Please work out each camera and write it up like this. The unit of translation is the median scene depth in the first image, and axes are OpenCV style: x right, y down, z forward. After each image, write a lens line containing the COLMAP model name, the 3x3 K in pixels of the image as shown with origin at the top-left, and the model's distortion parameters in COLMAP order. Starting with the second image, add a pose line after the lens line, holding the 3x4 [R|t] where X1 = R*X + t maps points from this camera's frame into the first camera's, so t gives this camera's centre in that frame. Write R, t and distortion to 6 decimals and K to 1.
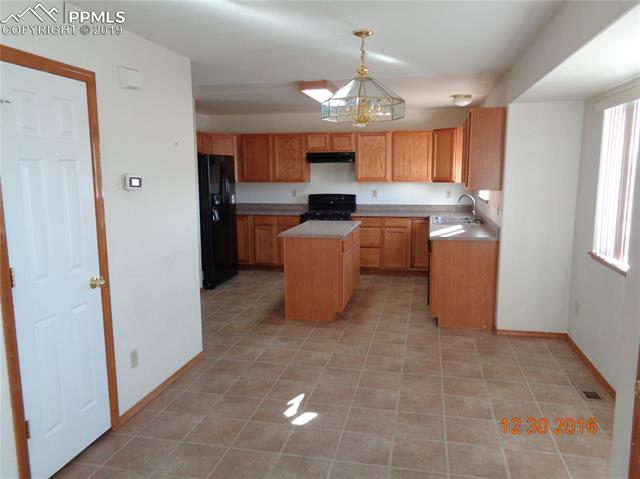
lens RADIAL K [[472.2, 0, 321.8], [0, 472.2, 239.3], [0, 0, 1]] dist [-0.010962, 0.003751]
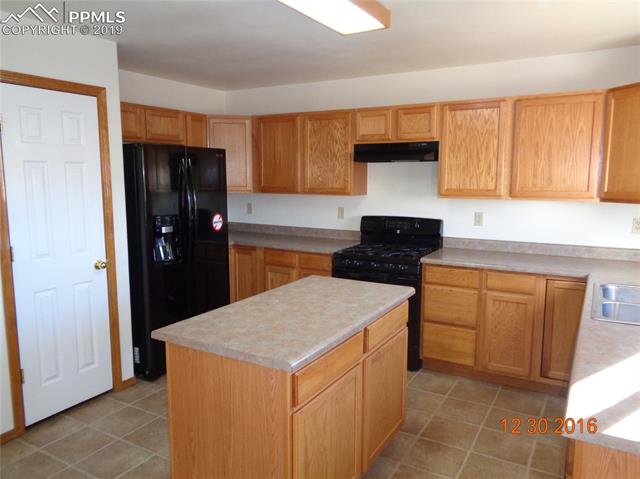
lens RADIAL K [[472.2, 0, 317.2], [0, 472.2, 239.6], [0, 0, 1]] dist [-0.010962, 0.003751]
pose [[0.950770, 0.049723, -0.305882, 0.108175], [-0.054113, 0.998518, -0.005882, -0.062990], [0.305136, 0.022144, 0.952051, 0.451710]]
